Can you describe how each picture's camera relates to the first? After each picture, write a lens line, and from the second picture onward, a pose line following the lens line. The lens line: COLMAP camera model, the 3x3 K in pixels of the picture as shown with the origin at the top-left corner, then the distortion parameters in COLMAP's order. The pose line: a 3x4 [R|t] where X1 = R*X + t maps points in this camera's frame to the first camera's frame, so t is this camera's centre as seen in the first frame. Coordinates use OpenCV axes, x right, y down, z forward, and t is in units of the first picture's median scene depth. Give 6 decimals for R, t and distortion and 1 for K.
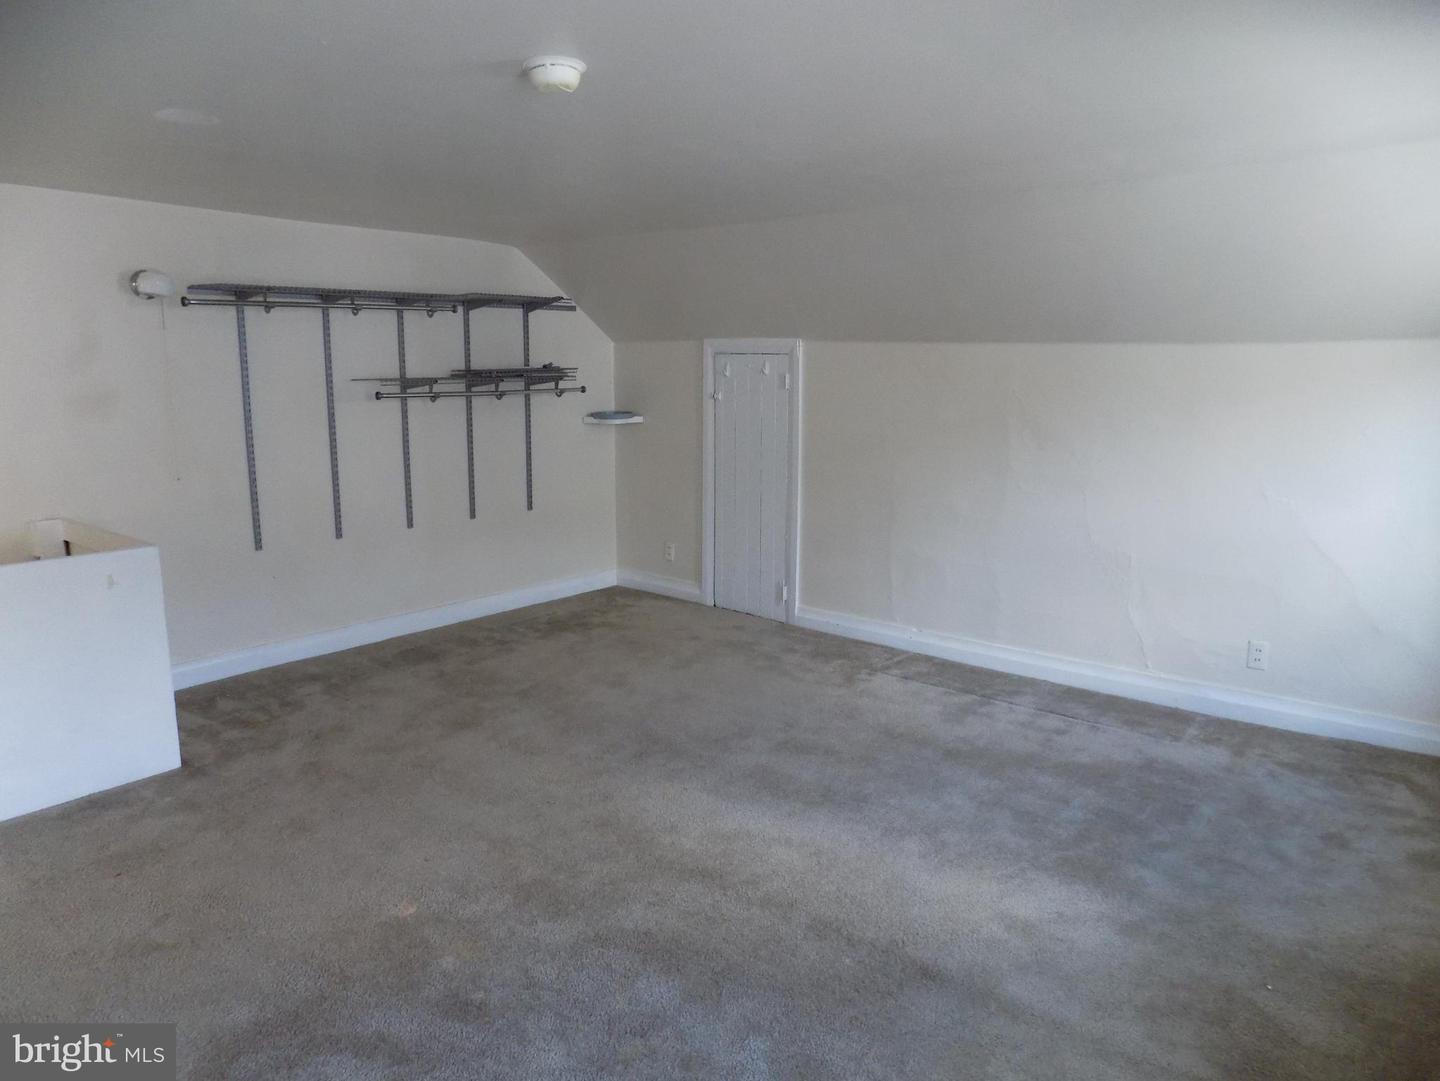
lens RADIAL K [[981.2, 0, 712.1], [0, 981.2, 544.9], [0, 0, 1]] dist [-0.053634, 0.057602]
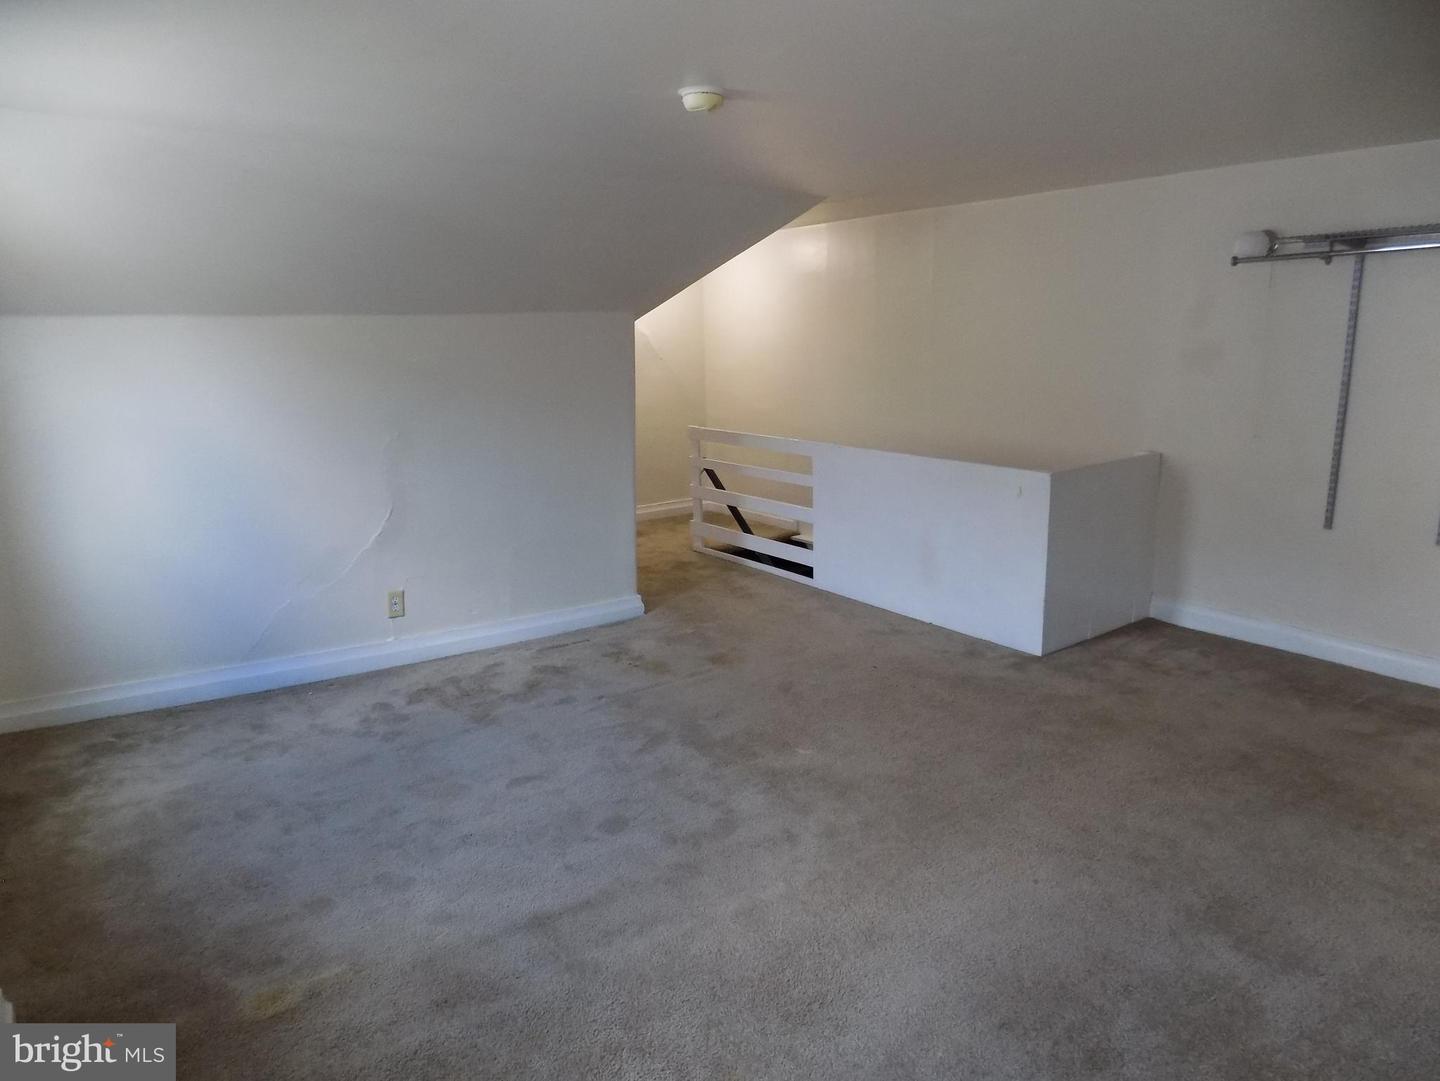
lens RADIAL K [[981.2, 0, 715.9], [0, 981.2, 532.2], [0, 0, 1]] dist [-0.053634, 0.057602]
pose [[-0.227871, 0.206274, -0.951591, 0.590440], [-0.167672, 0.954391, 0.247032, -0.134311], [0.959146, 0.215847, -0.182891, 0.700425]]
